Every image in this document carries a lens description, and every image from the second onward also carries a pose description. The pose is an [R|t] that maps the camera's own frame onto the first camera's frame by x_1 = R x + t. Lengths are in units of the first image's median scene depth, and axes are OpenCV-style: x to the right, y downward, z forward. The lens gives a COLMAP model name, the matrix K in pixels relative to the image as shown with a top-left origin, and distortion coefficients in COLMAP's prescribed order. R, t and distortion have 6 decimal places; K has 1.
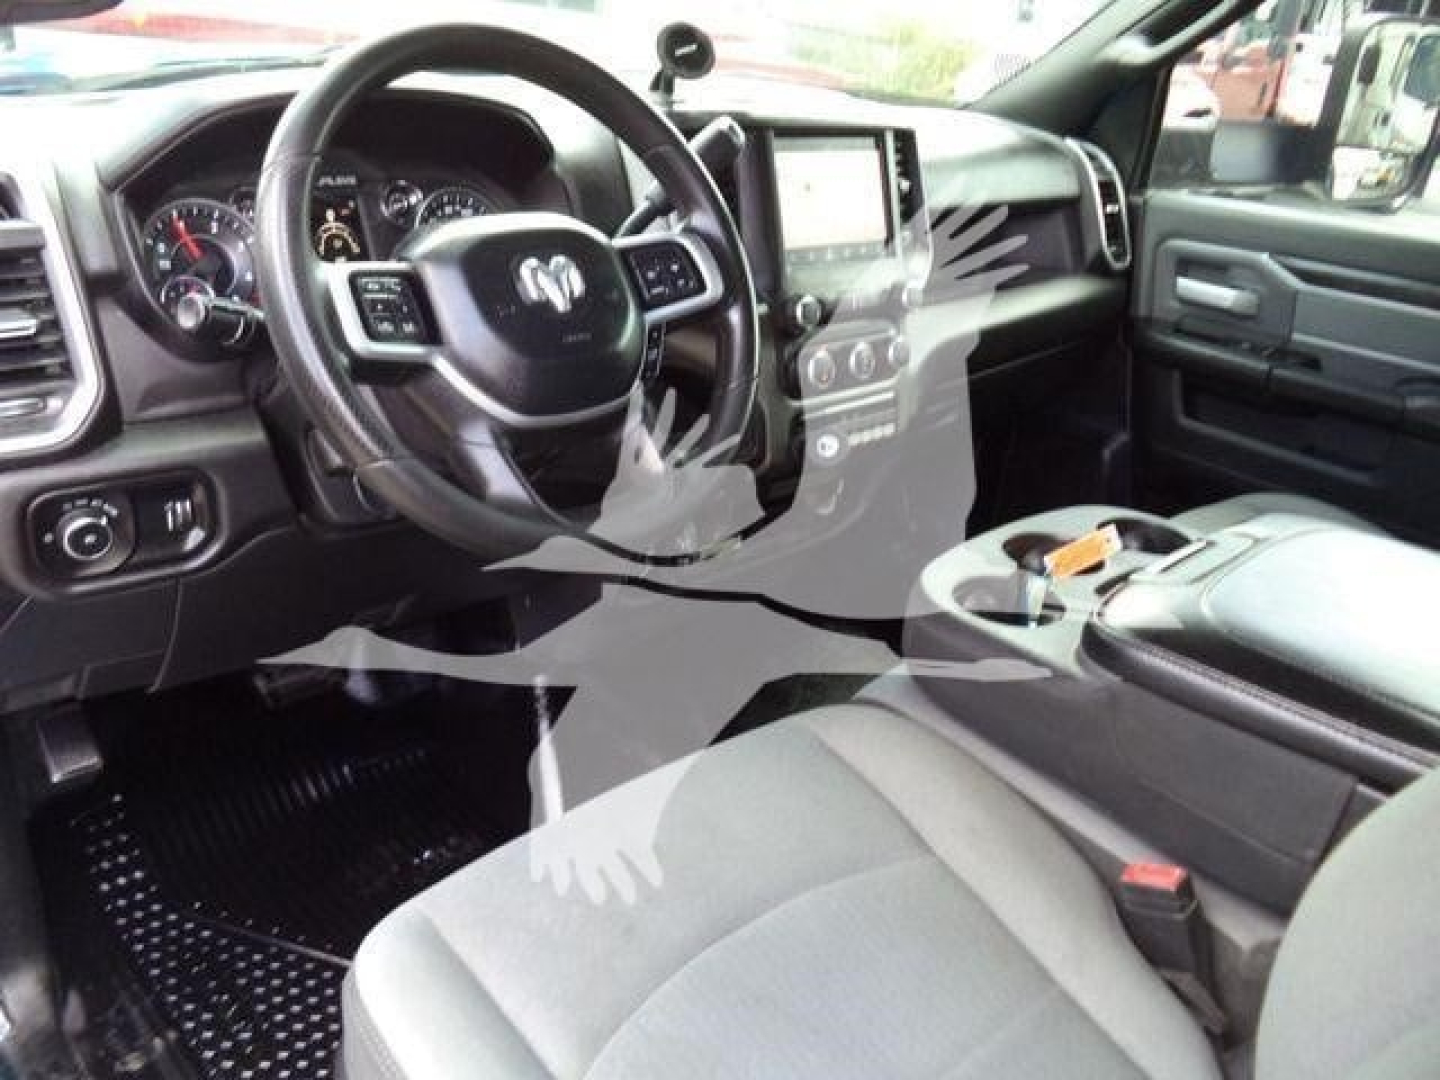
lens RADIAL K [[1167.2, 0, 700.8], [0, 1167.2, 544.2], [0, 0, 1]] dist [-0.013236, 0.000077]
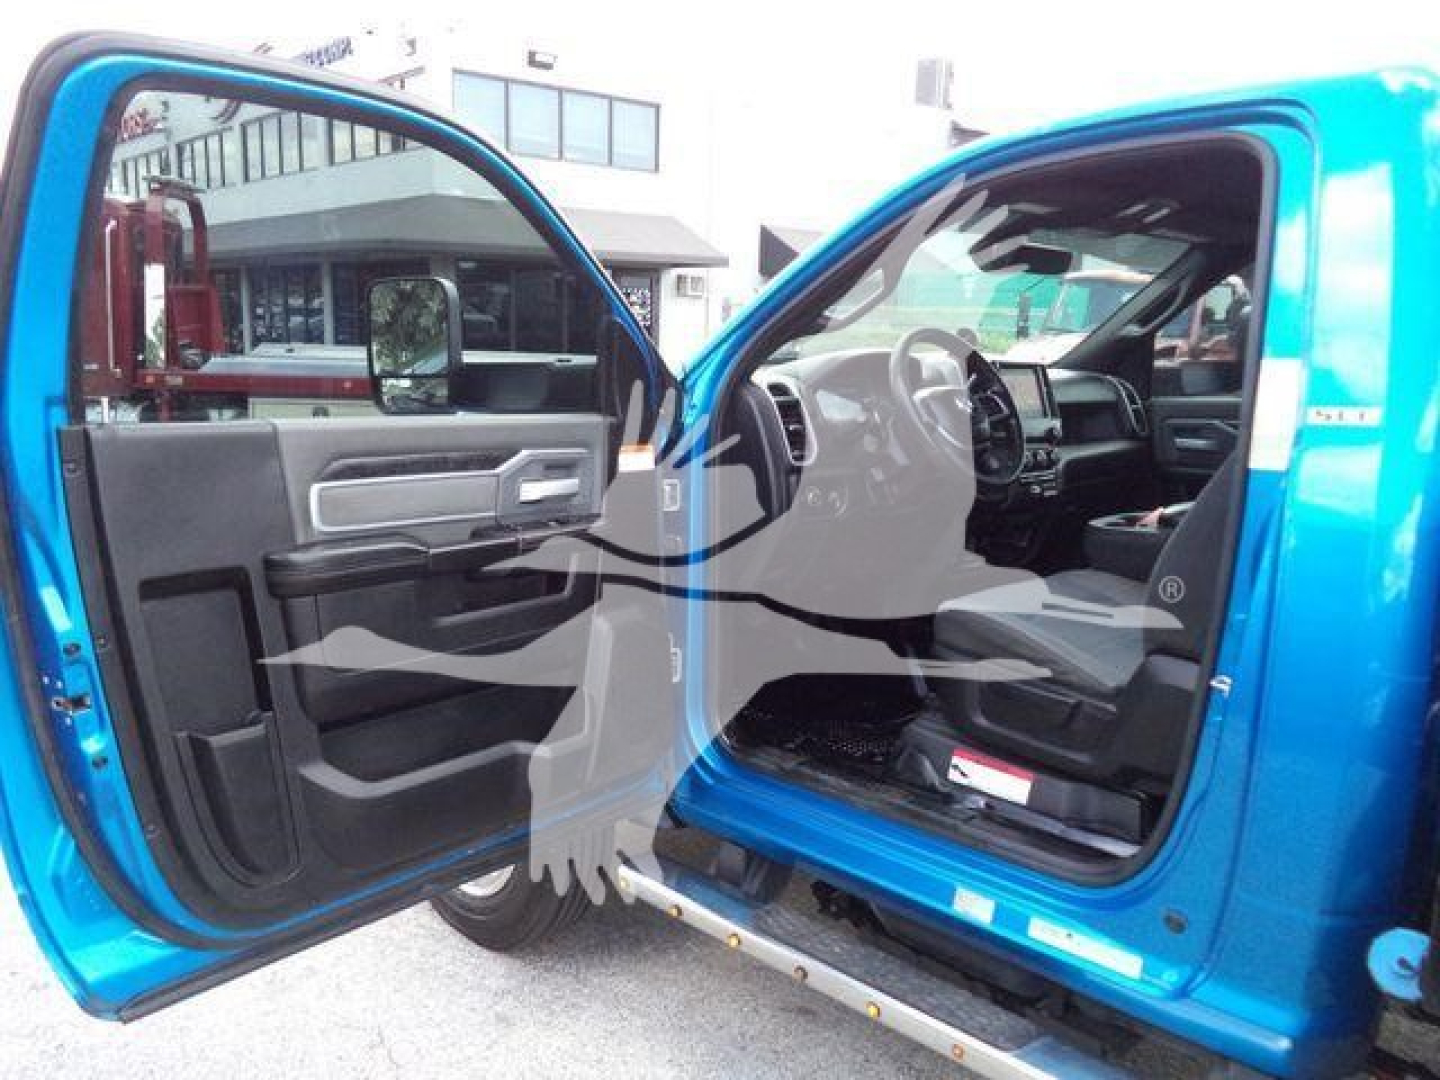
lens RADIAL K [[1127.1, 0, 720.6], [0, 1127.1, 556.2], [0, 0, 1]] dist [-0.026638, -0.001369]
pose [[0.997168, -0.074139, -0.012647, -0.337108], [0.068707, 0.966373, -0.247796, 0.375479], [0.030593, 0.246225, 0.968730, -0.786938]]
